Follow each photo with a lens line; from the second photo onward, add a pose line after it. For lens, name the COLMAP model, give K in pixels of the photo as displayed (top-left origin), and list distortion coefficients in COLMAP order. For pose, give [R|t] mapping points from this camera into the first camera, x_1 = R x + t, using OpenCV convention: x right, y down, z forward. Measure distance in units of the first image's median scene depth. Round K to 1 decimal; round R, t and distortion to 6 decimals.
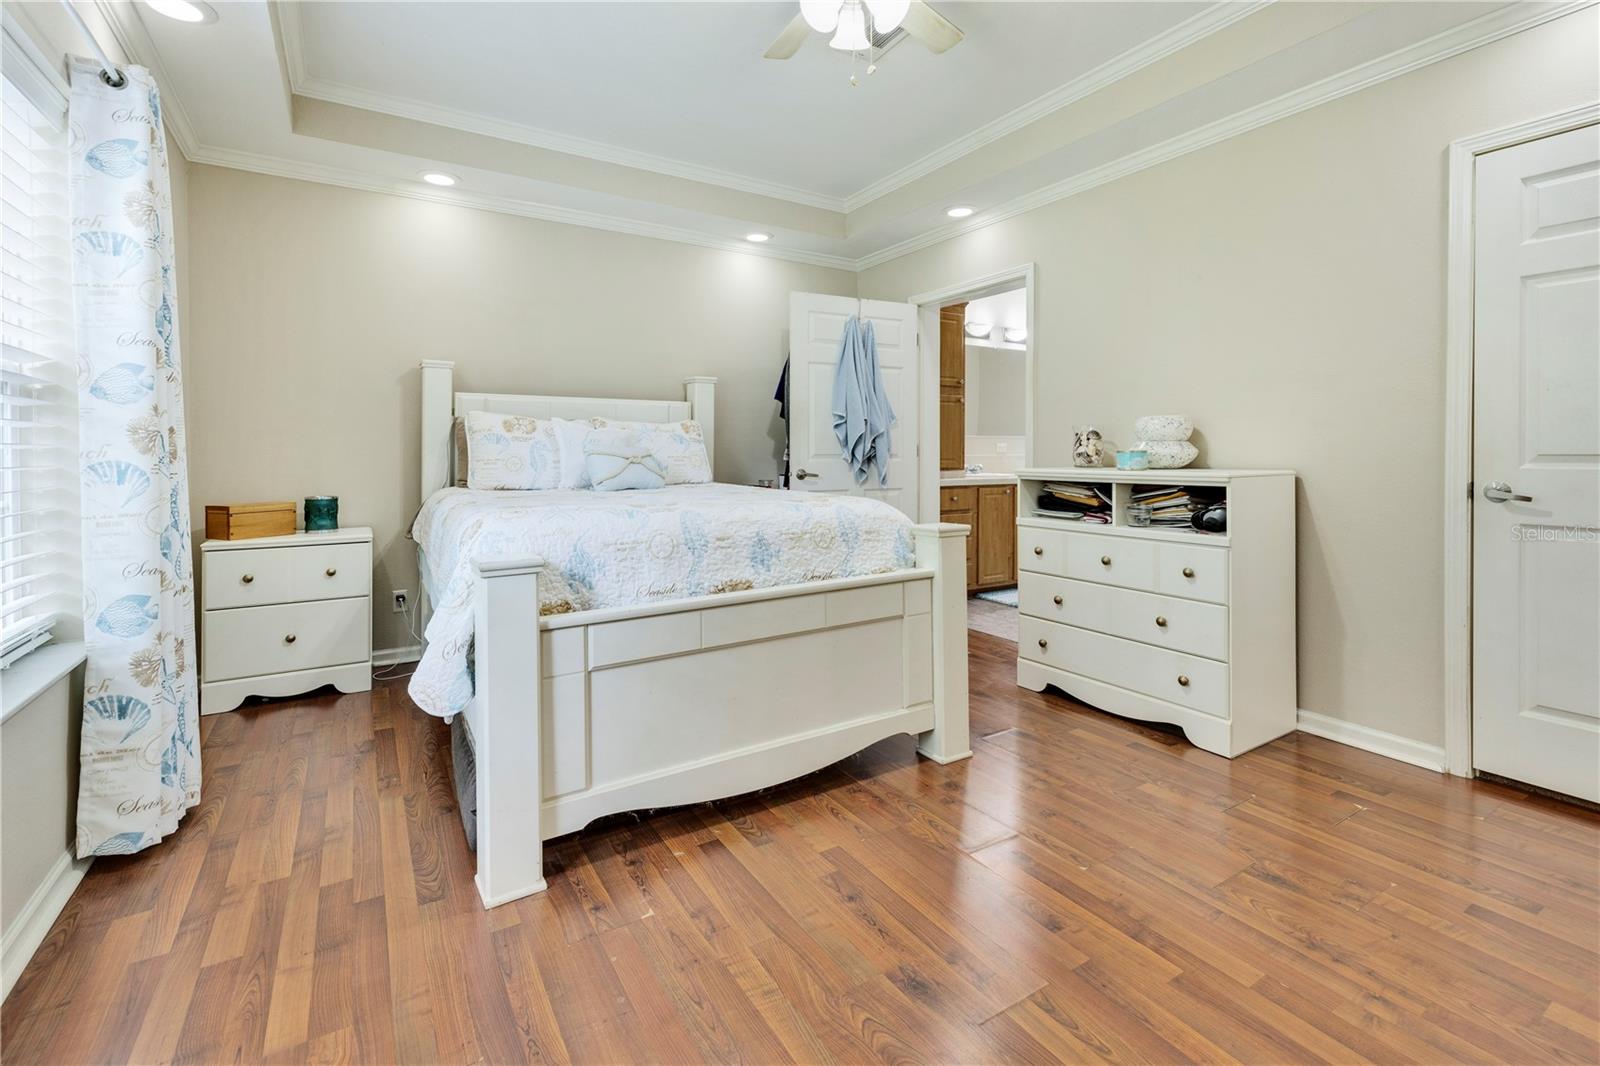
lens RADIAL K [[710.4, 0, 798.8], [0, 710.4, 459.7], [0, 0, 1]] dist [0.003735, 0.000202]
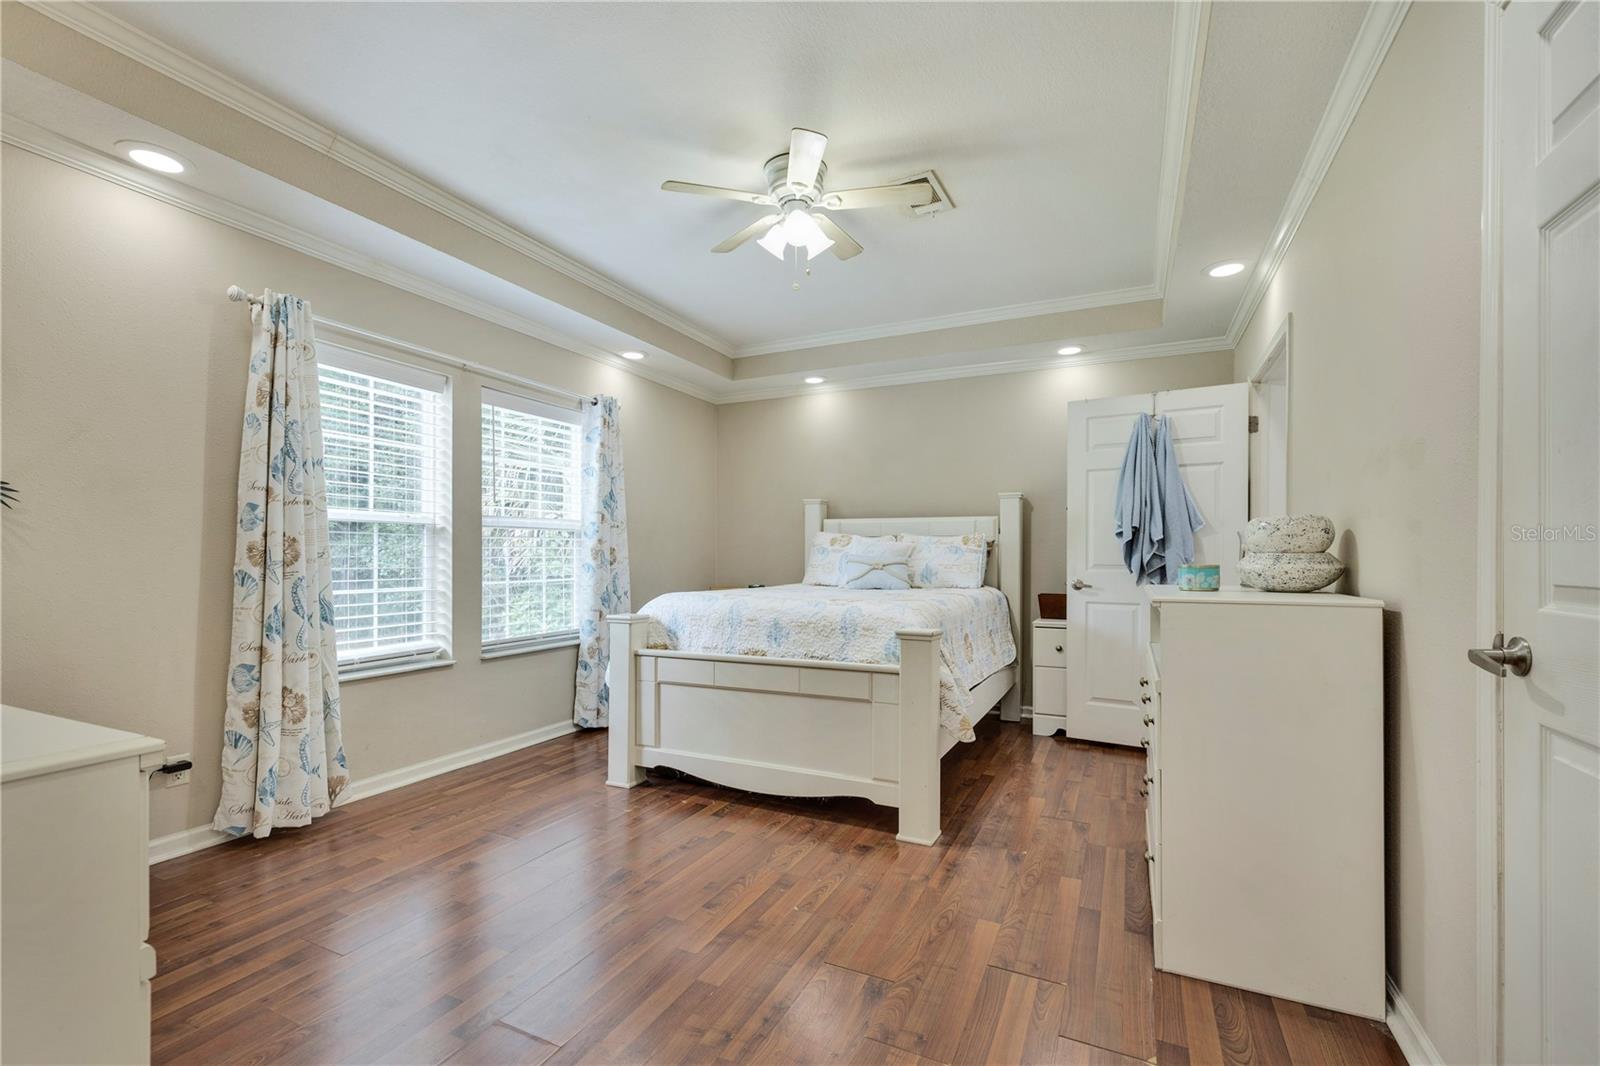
lens RADIAL K [[685.0, 0, 802.3], [0, 685.0, 559.1], [0, 0, 1]] dist [-0.000309, 0.000018]
pose [[0.537251, 0.007157, -0.843392, 1.190416], [-0.013540, 0.999908, -0.000140, -0.018308], [0.843313, 0.011495, 0.537299, 0.322631]]
